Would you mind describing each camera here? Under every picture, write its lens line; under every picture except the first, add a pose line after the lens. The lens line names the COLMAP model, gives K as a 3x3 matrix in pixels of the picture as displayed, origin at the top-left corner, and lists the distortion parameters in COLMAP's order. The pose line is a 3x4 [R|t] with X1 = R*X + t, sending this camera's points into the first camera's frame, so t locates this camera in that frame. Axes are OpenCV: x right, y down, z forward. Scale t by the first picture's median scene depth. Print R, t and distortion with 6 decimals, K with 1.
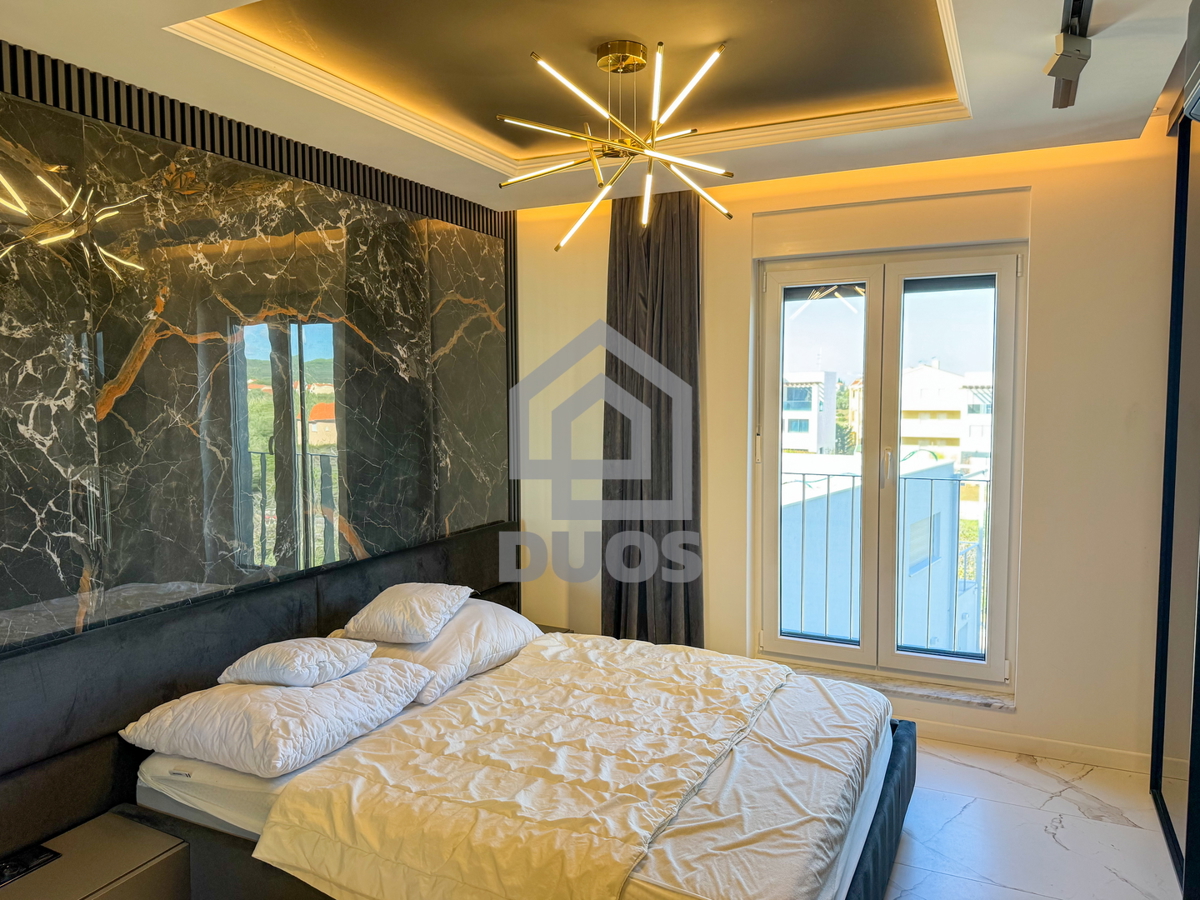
lens RADIAL K [[871.0, 0, 600.0], [0, 871.0, 450.0], [0, 0, 1]] dist [0.104872, -0.149685]
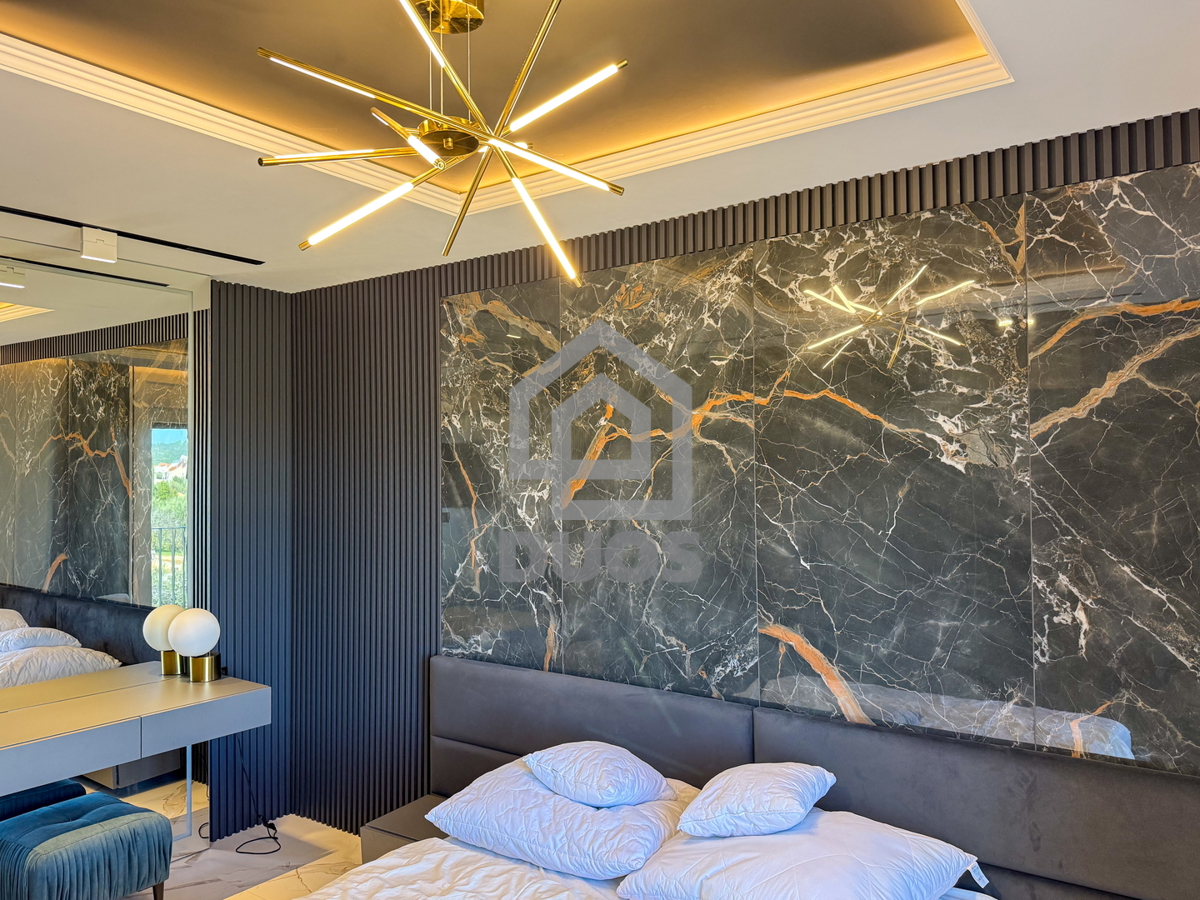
lens RADIAL K [[871.0, 0, 600.0], [0, 871.0, 450.0], [0, 0, 1]] dist [0.104872, -0.149685]
pose [[-0.178290, -0.021168, -0.983750, 0.584978], [-0.056473, 0.998341, -0.011247, -0.093727], [0.982356, 0.053550, -0.179189, 1.119218]]
